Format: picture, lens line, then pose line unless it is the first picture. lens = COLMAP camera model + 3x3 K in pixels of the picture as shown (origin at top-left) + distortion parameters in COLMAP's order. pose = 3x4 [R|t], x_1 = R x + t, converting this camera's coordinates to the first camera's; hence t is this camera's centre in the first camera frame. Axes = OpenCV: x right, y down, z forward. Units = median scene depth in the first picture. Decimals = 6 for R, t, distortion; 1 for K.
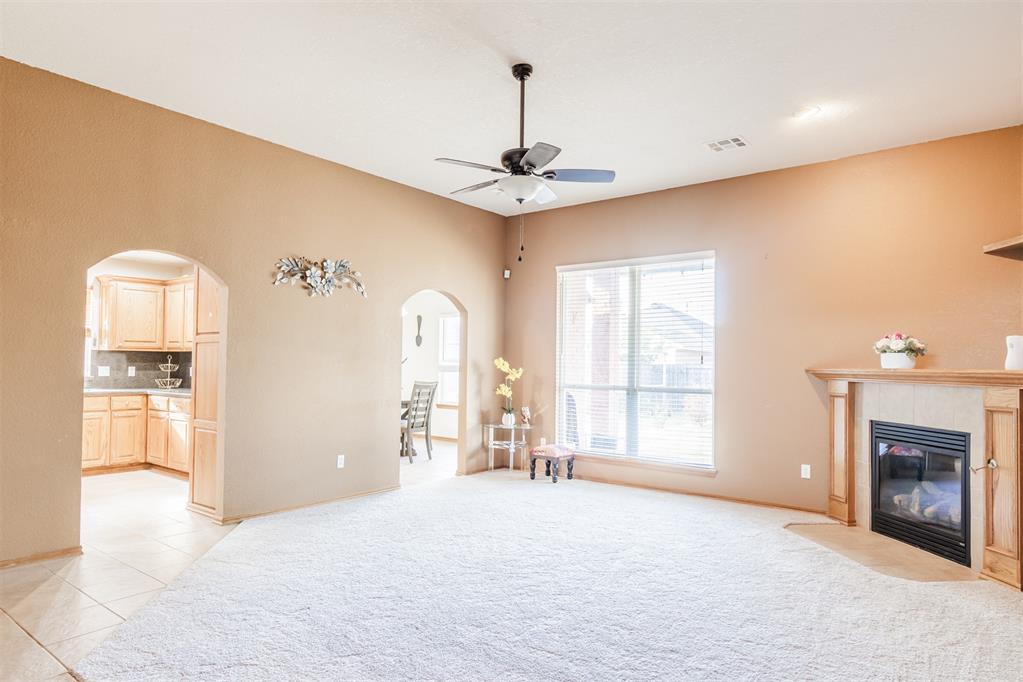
lens RADIAL K [[619.1, 0, 498.8], [0, 619.1, 352.1], [0, 0, 1]] dist [0.003564, -0.000766]
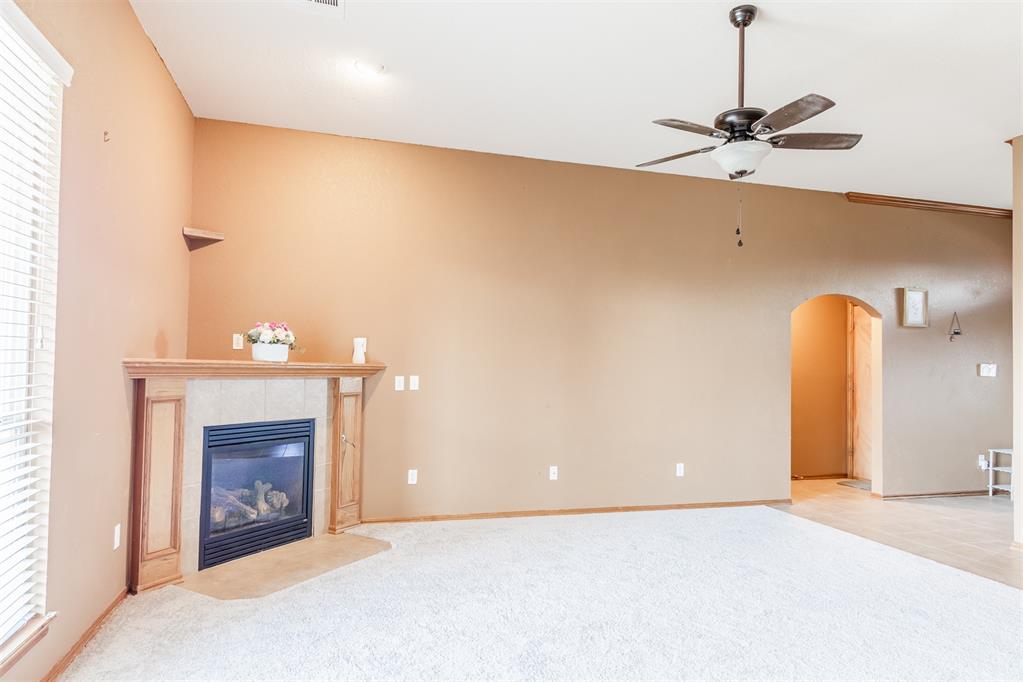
lens RADIAL K [[619.1, 0, 498.8], [0, 619.1, 352.1], [0, 0, 1]] dist [0.003564, -0.000766]
pose [[-0.814925, -0.015342, 0.579363, -0.138222], [-0.045337, 0.998274, -0.037335, 0.029019], [-0.577790, -0.056692, -0.814214, 1.392095]]
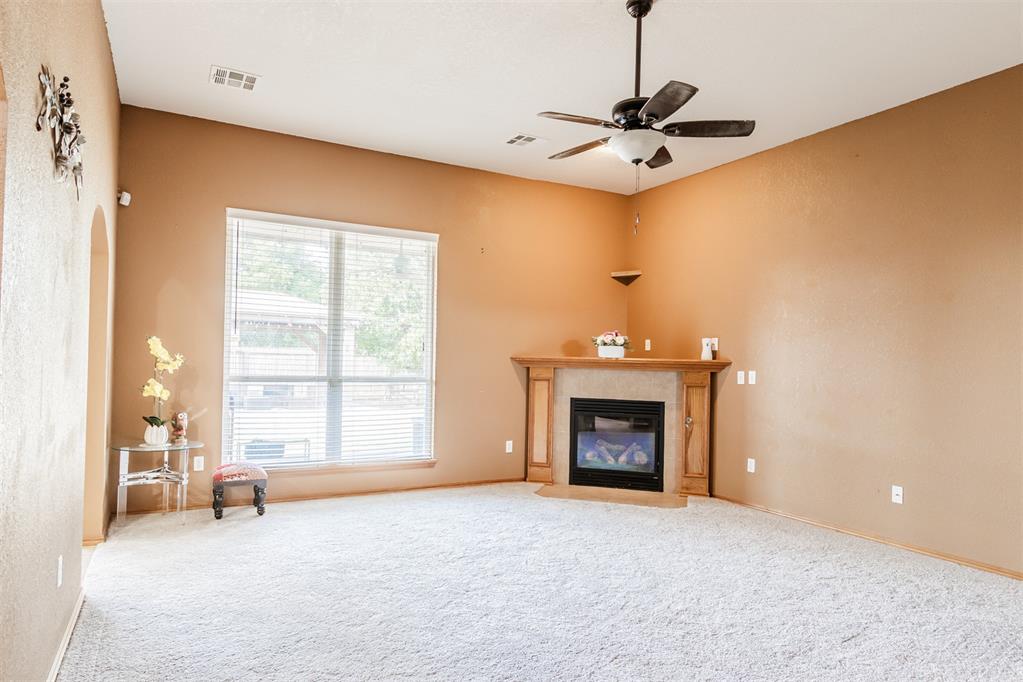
lens RADIAL K [[640.9, 0, 511.5], [0, 640.9, 341.0], [0, 0, 1]] dist [0.030269, -0.000073]
pose [[0.385932, 0.017979, 0.922352, -0.645937], [-0.037570, 0.999287, -0.003758, 0.003499], [-0.921762, -0.033202, 0.386332, 0.597987]]
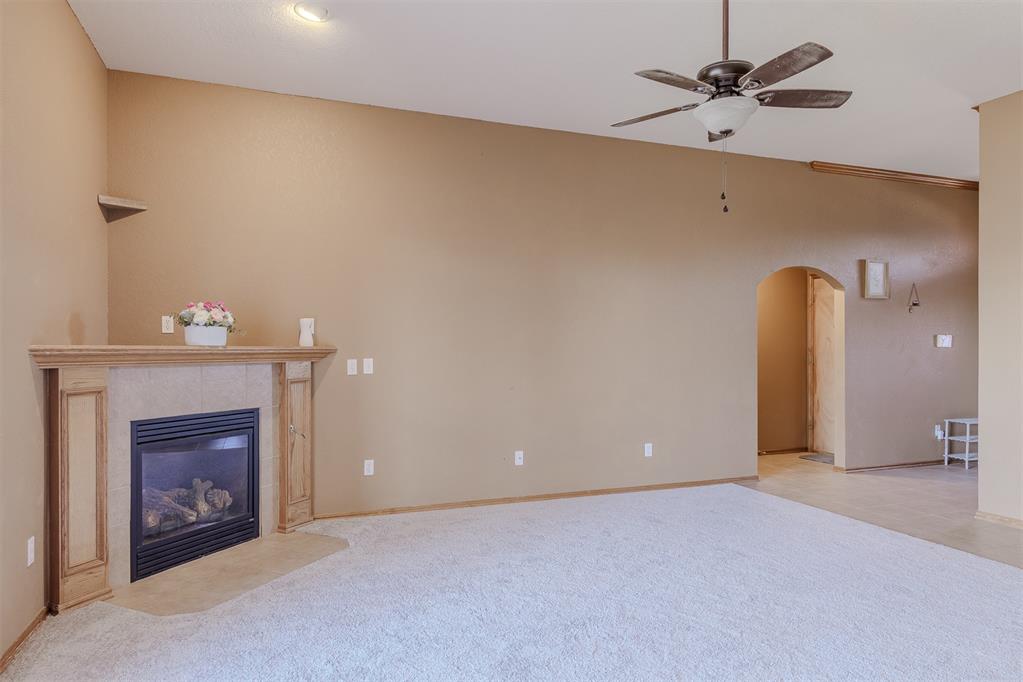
lens RADIAL K [[634.0, 0, 499.3], [0, 634.0, 353.1], [0, 0, 1]] dist [0.003820, -0.002001]
pose [[-0.859979, -0.017853, 0.510017, -0.096479], [-0.024628, 0.999675, -0.006533, 0.029284], [-0.509735, -0.018179, -0.860139, 1.366225]]
